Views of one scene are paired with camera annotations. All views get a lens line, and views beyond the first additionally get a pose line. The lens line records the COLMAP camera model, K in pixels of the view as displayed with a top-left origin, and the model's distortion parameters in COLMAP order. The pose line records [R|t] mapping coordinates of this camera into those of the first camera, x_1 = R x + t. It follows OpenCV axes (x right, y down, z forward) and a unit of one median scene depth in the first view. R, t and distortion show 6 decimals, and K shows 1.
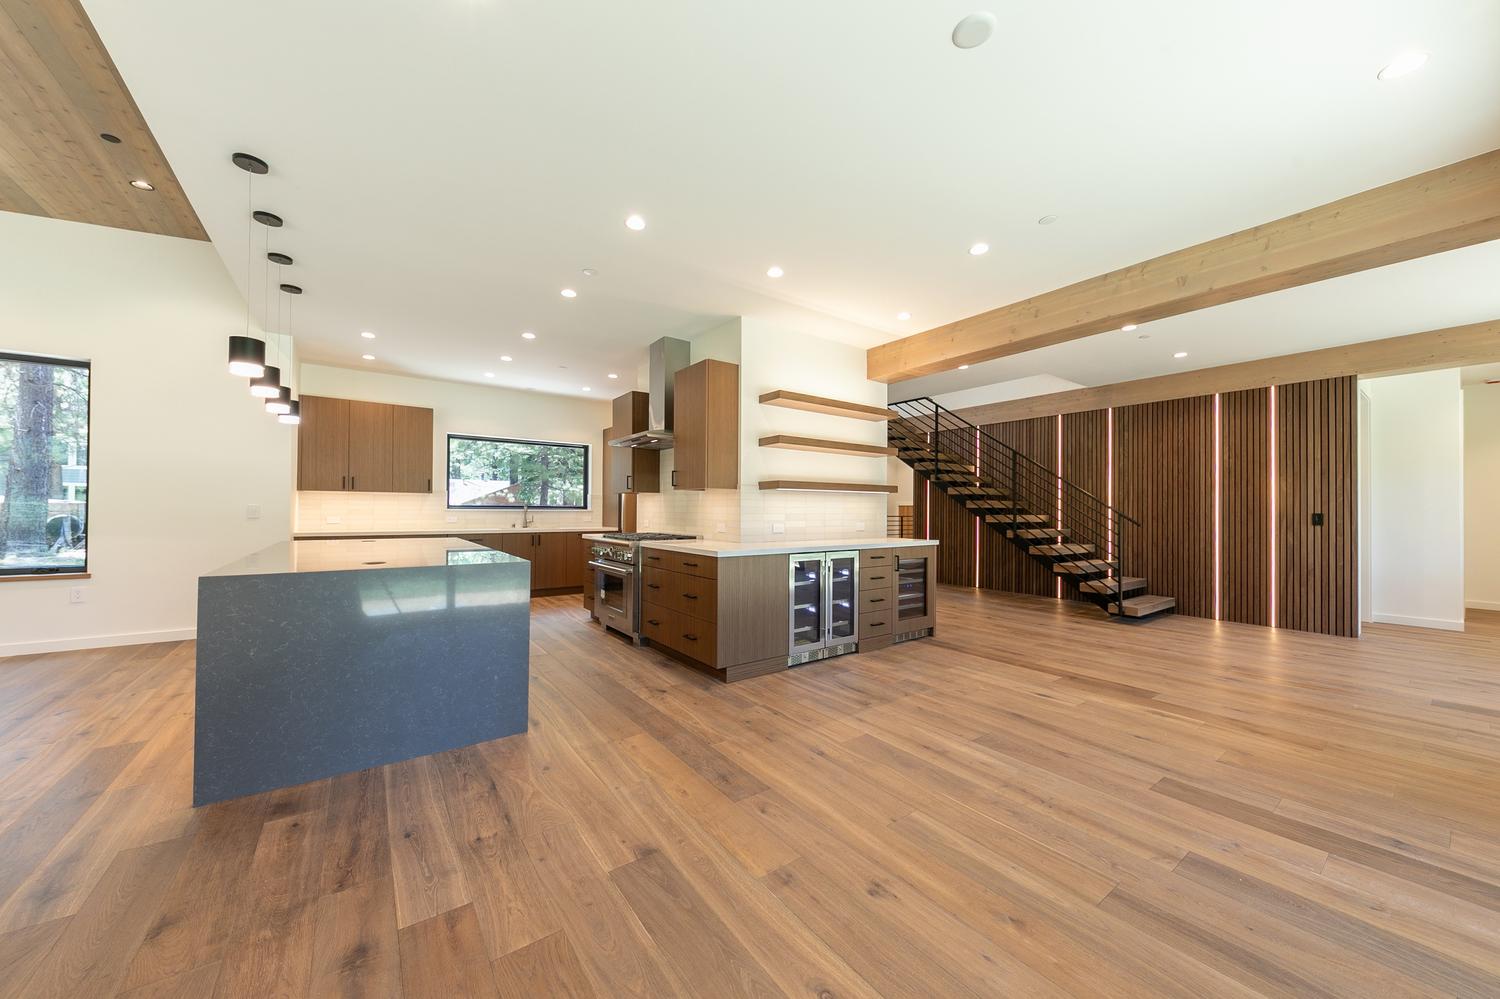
lens RADIAL K [[526.3, 0, 749.8], [0, 526.3, 504.3], [0, 0, 1]] dist [-0.002328, -0.000456]
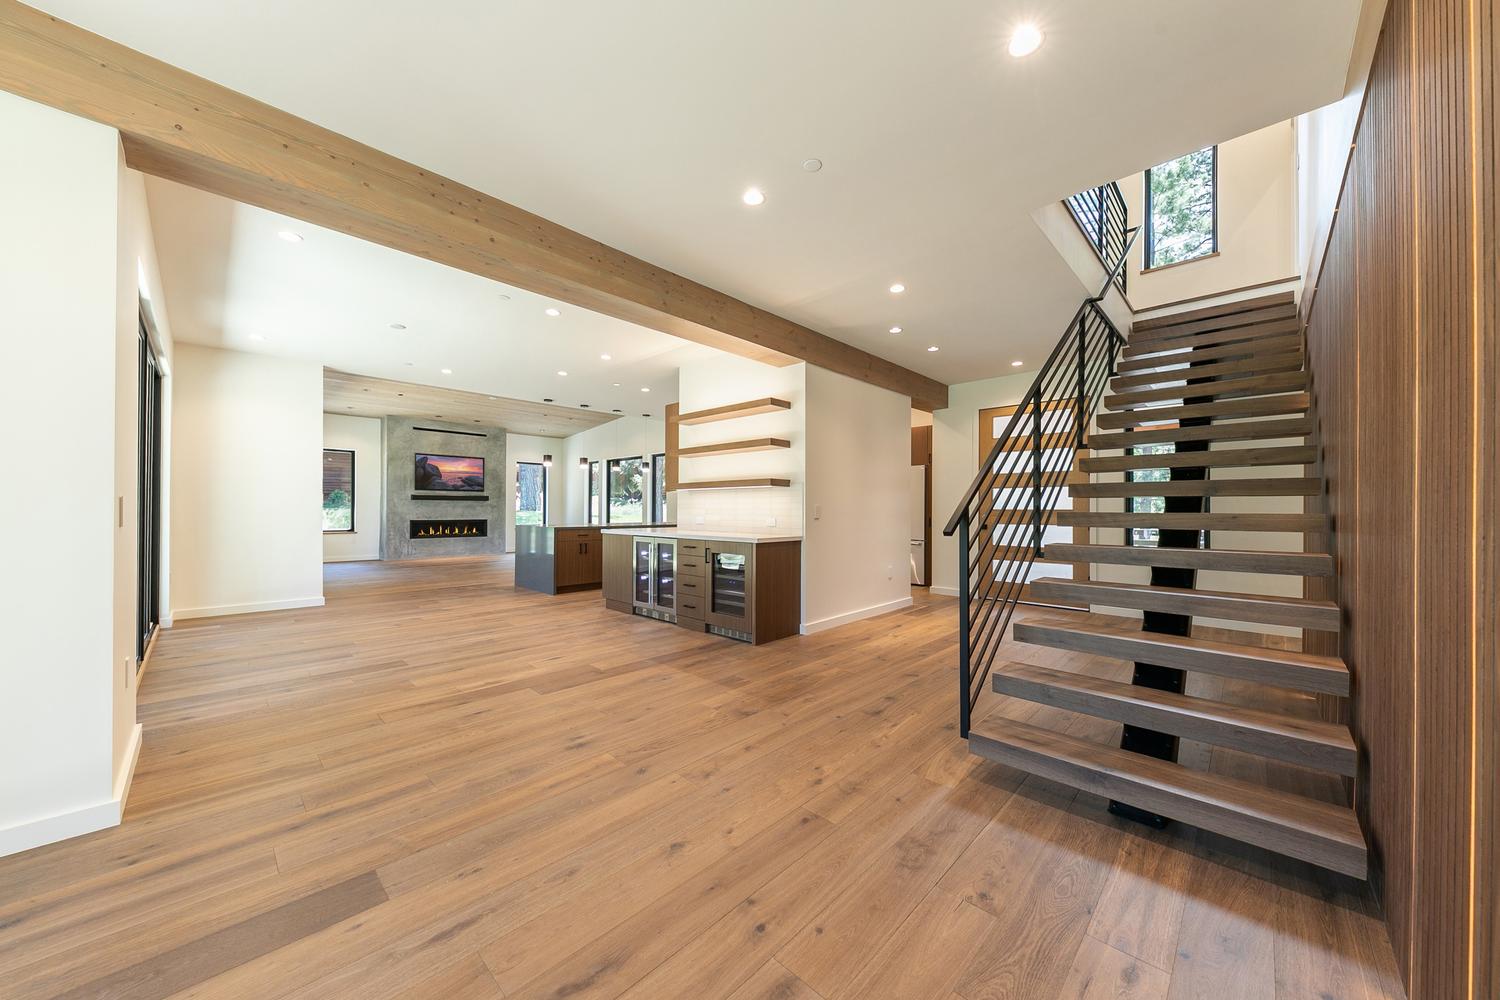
lens RADIAL K [[526.5, 0, 755.7], [0, 526.5, 501.7], [0, 0, 1]] dist [0.005289, -0.001243]
pose [[0.181404, -0.018829, -0.983228, 1.135934], [0.011127, 0.999792, -0.017093, 0.021052], [0.983346, -0.007840, 0.181576, 0.768547]]
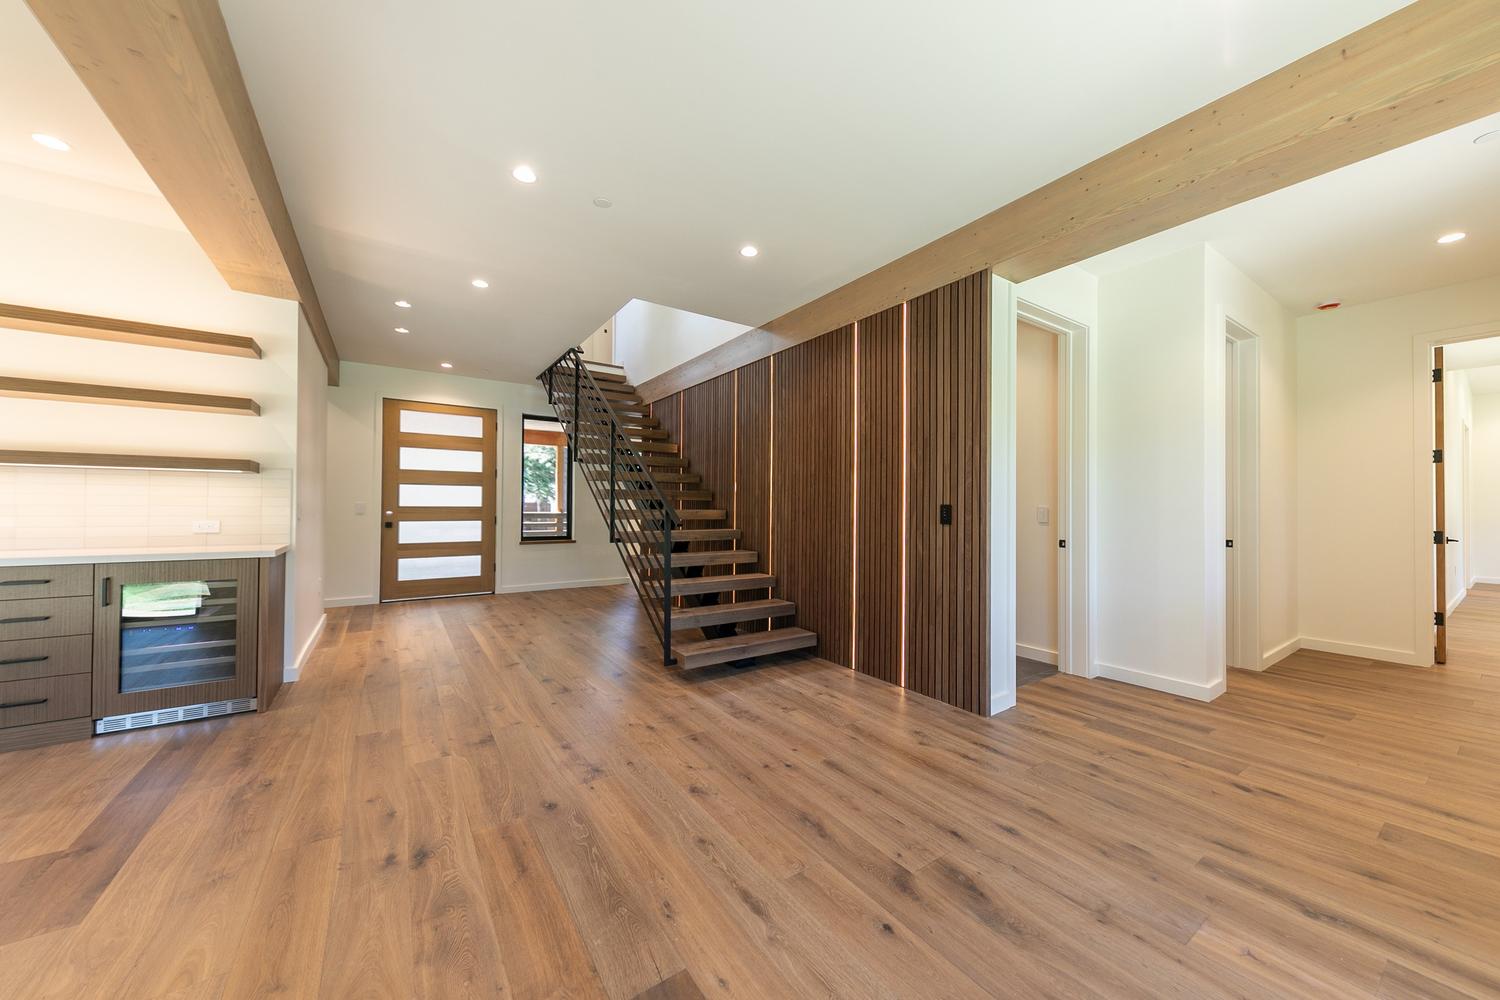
lens RADIAL K [[526.5, 0, 760.6], [0, 526.5, 502.9], [0, 0, 1]] dist [0.005289, -0.001243]
pose [[0.999882, -0.000104, -0.015391, 0.848729], [0.000149, 0.999996, 0.002937, 0.012641], [0.015390, -0.002939, 0.999877, 0.374644]]
